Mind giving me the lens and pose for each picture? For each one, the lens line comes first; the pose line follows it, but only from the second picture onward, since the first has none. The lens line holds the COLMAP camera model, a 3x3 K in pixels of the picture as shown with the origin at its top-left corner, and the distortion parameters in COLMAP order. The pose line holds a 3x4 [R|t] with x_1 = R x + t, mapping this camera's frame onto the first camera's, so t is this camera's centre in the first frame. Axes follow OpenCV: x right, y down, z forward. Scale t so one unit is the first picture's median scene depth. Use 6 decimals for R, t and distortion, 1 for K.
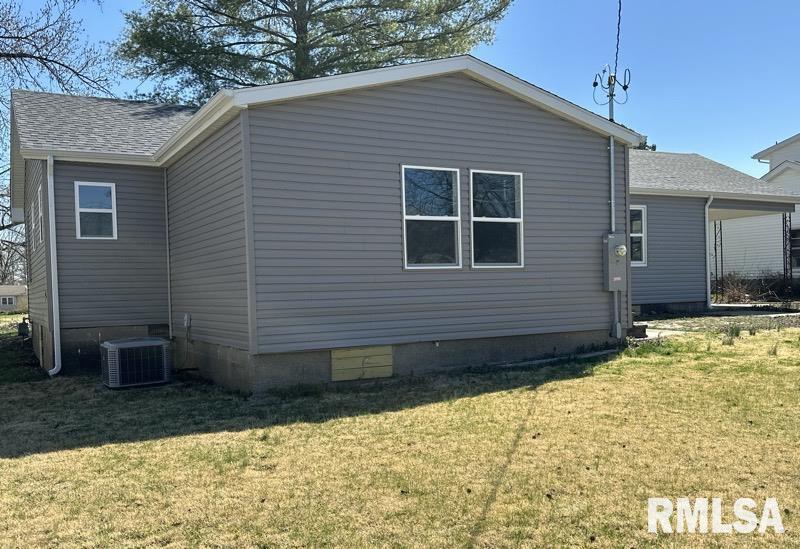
lens RADIAL K [[713.8, 0, 399.0], [0, 713.8, 299.0], [0, 0, 1]] dist [0.159223, -0.290634]
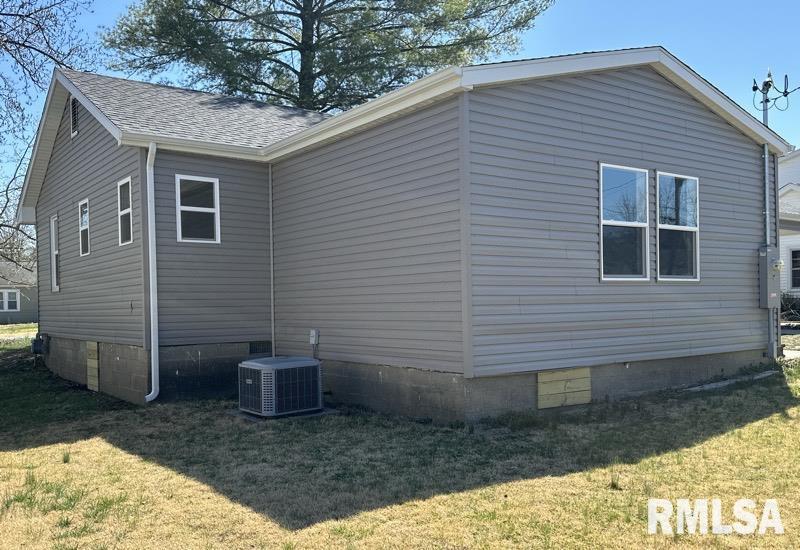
lens RADIAL K [[713.8, 0, 399.0], [0, 713.8, 299.5], [0, 0, 1]] dist [0.159223, -0.290634]
pose [[0.991600, 0.010526, 0.128915, -0.327491], [-0.007641, 0.999710, -0.022852, 0.003582], [-0.129118, 0.021675, 0.991392, 0.137734]]
